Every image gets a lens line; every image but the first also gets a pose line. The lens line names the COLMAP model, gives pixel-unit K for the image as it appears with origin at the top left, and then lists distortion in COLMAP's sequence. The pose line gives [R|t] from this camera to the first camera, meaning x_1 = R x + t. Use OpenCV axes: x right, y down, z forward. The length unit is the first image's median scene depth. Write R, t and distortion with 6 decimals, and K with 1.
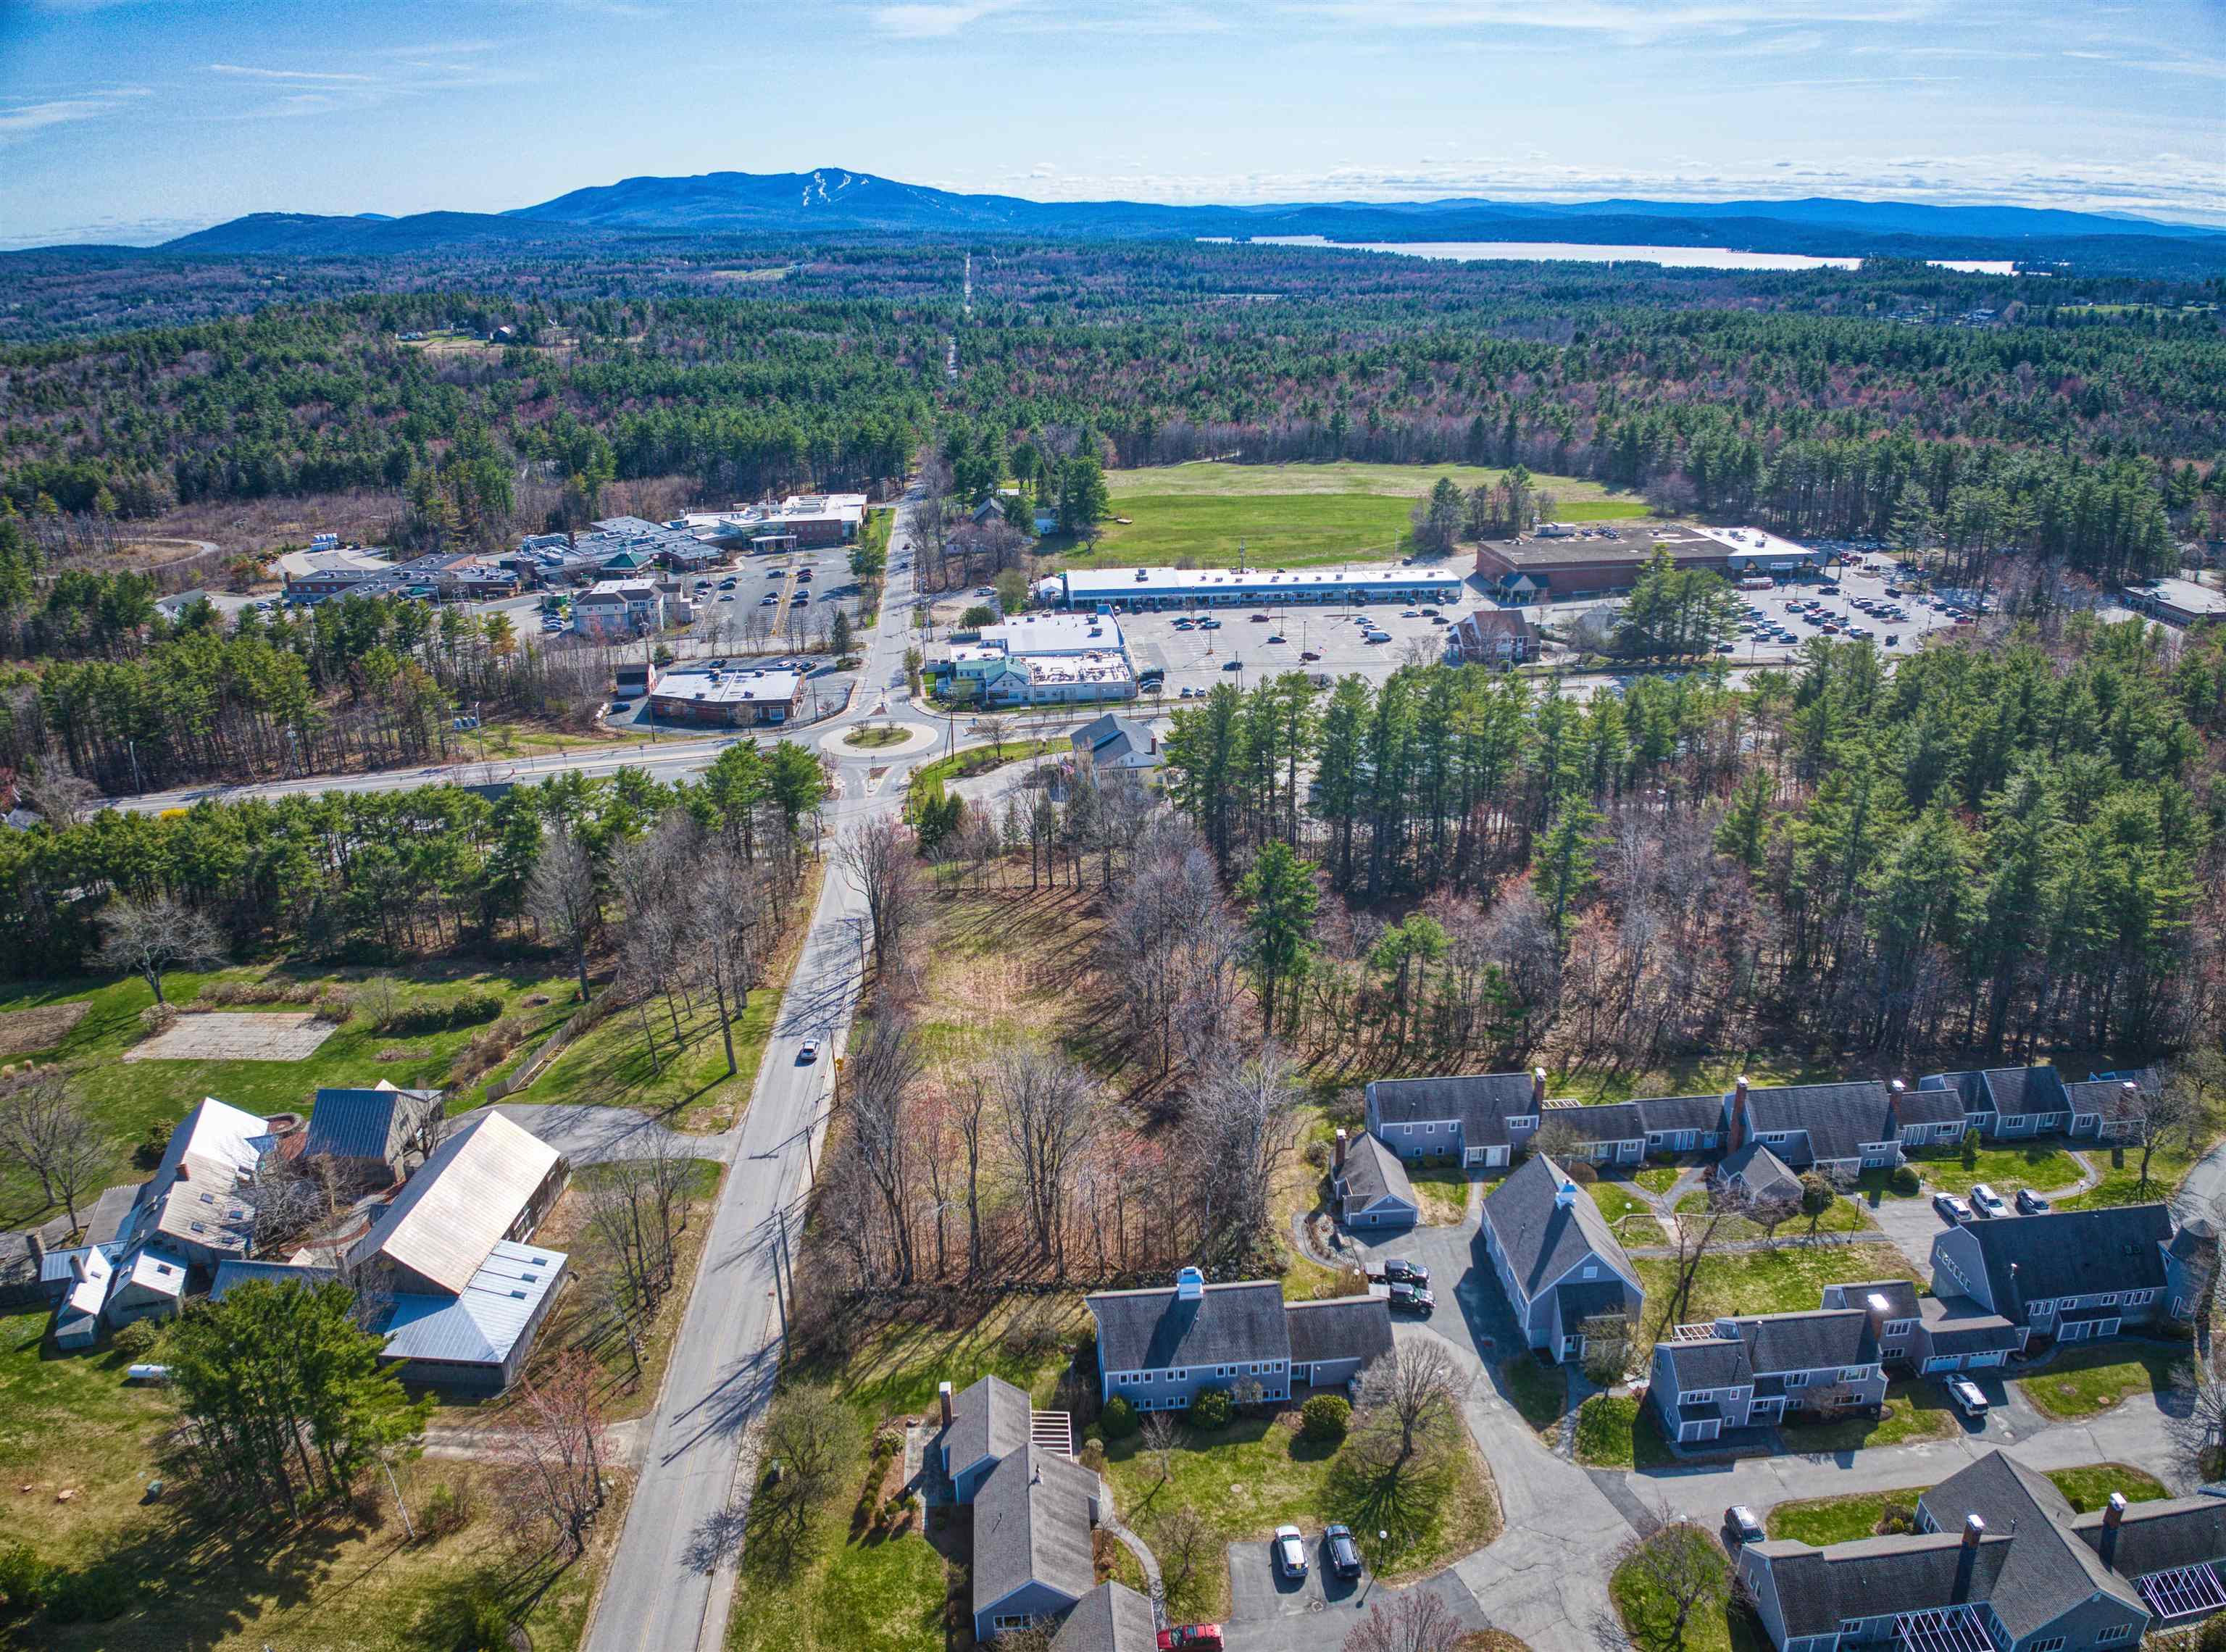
lens RADIAL K [[1569.2, 0, 1103.5], [0, 1569.2, 819.4], [0, 0, 1]] dist [-0.101747, 0.004251]
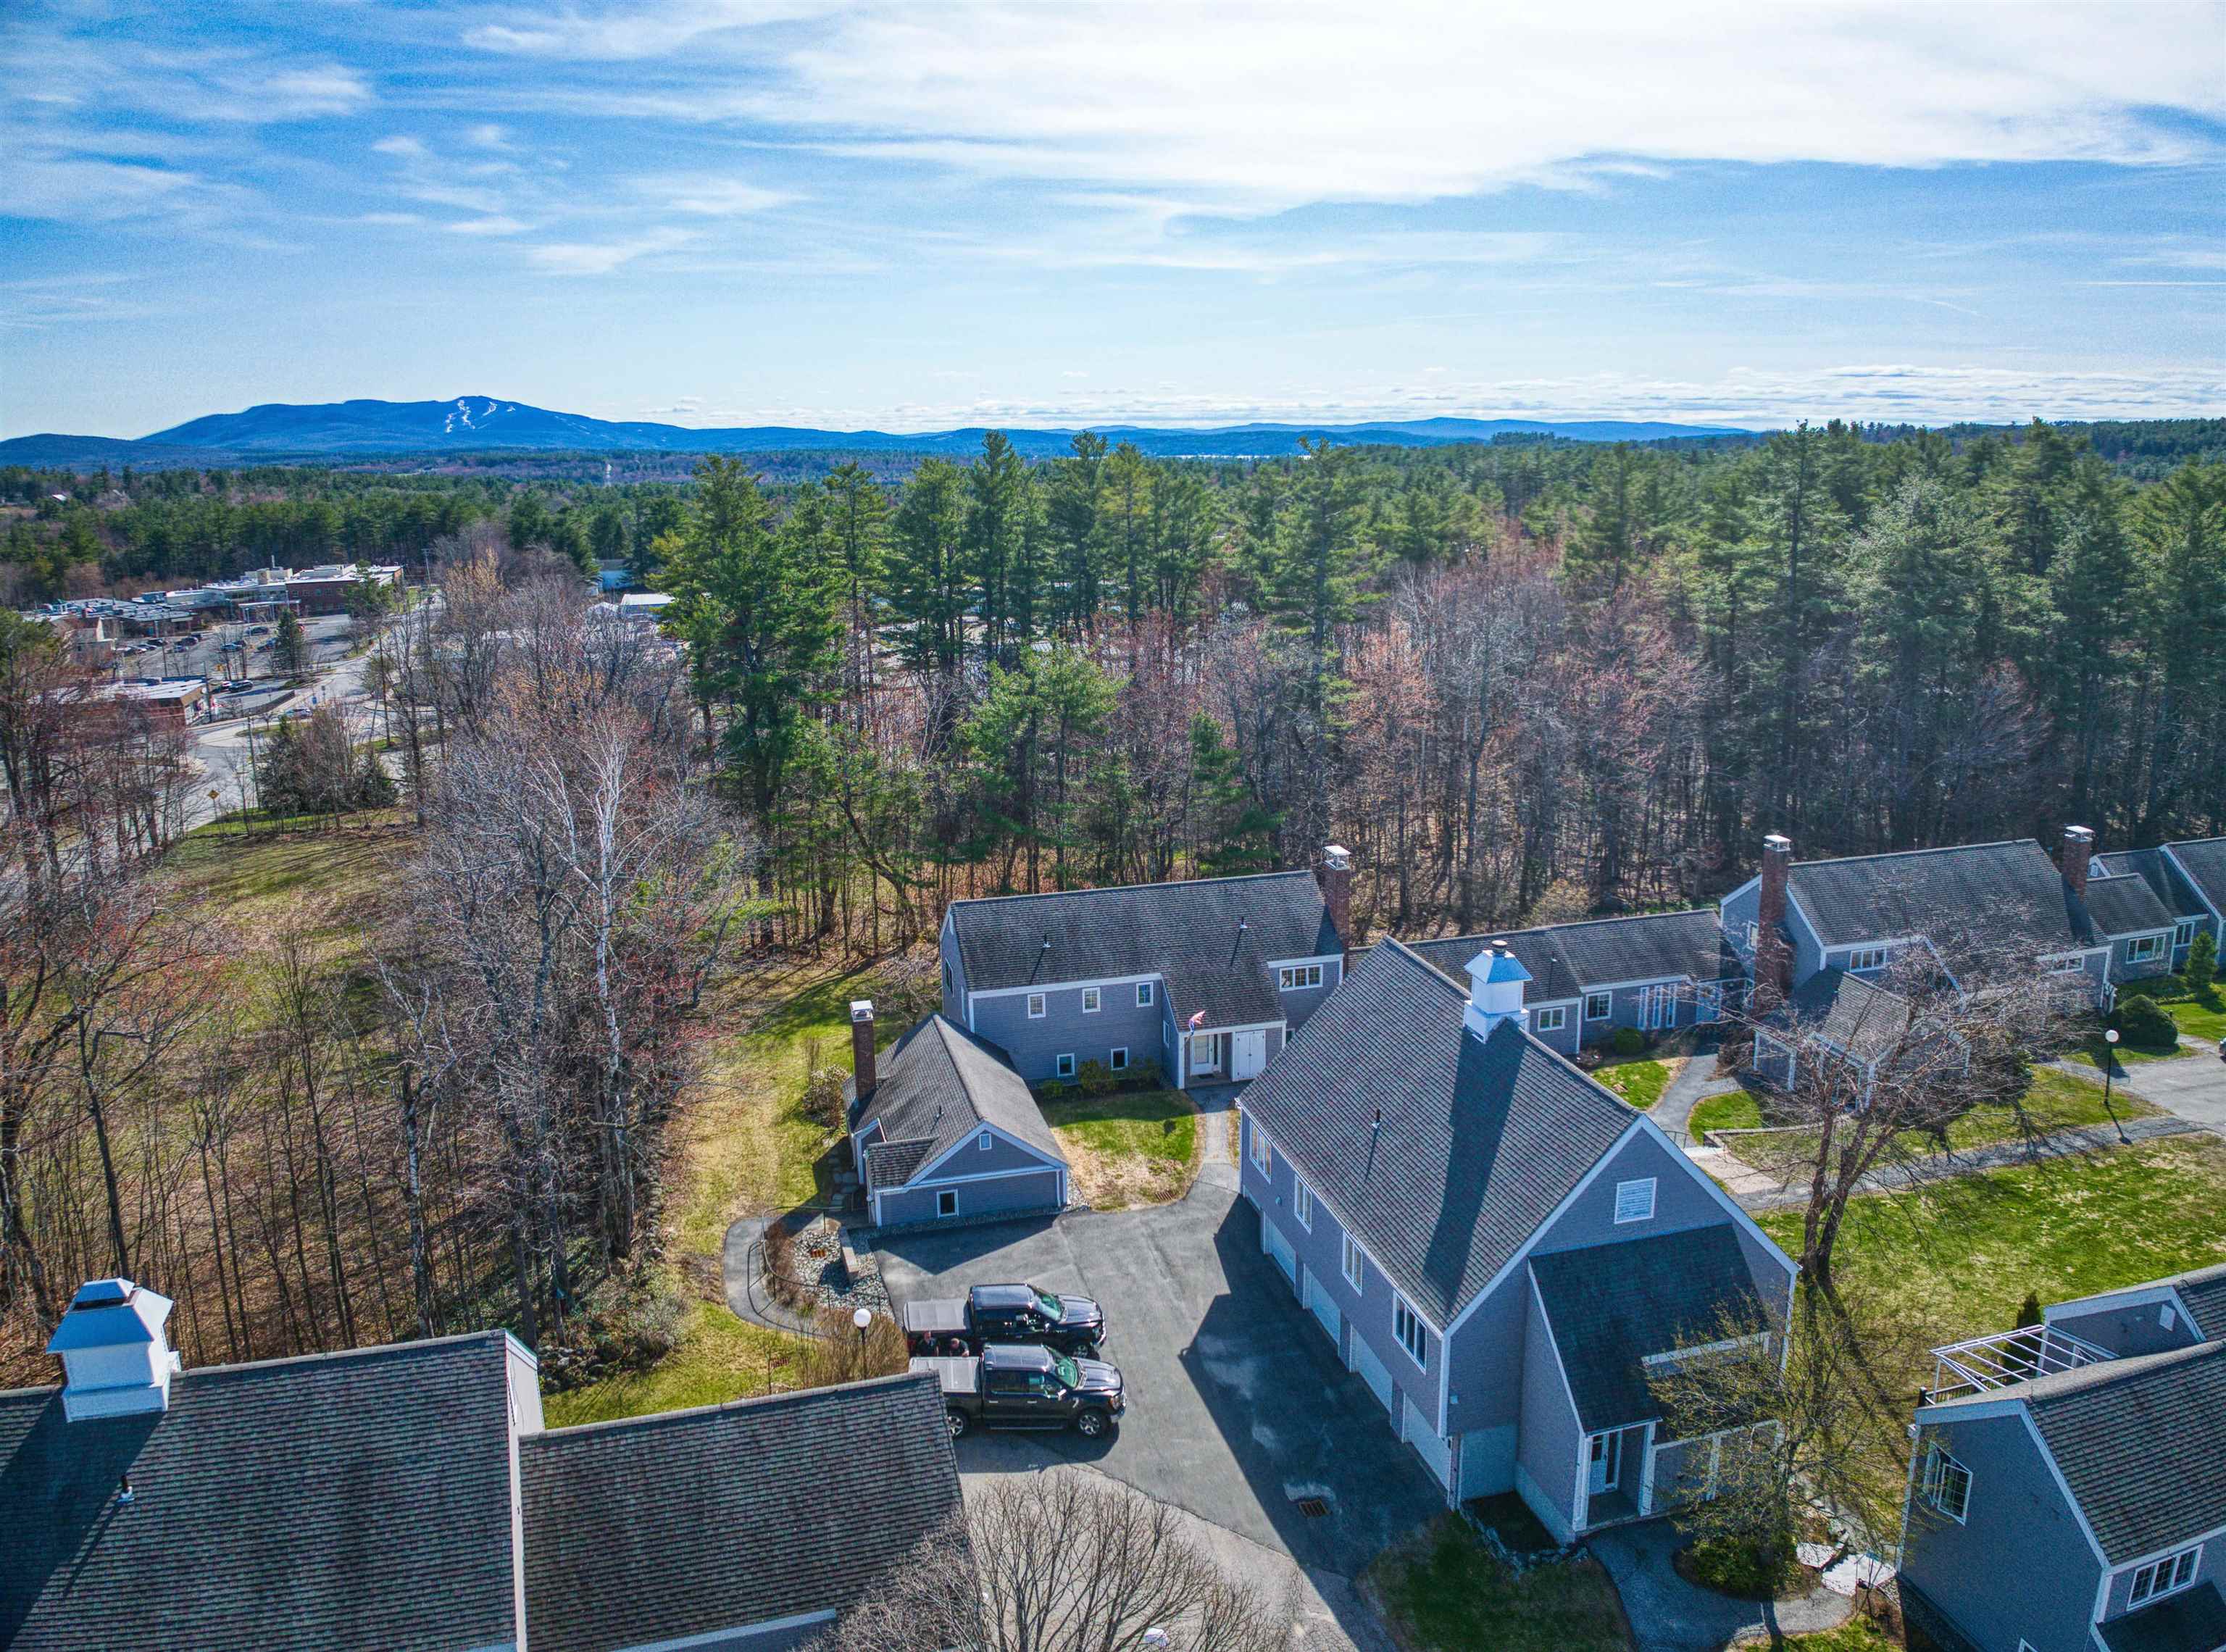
lens RADIAL K [[1569.2, 0, 1109.0], [0, 1569.2, 830.4], [0, 0, 1]] dist [-0.101747, 0.004251]
pose [[0.977956, -0.038899, 0.205158, 0.137813], [0.068265, 0.988067, -0.138068, 0.220378], [-0.197340, 0.149029, 0.968941, 0.619874]]
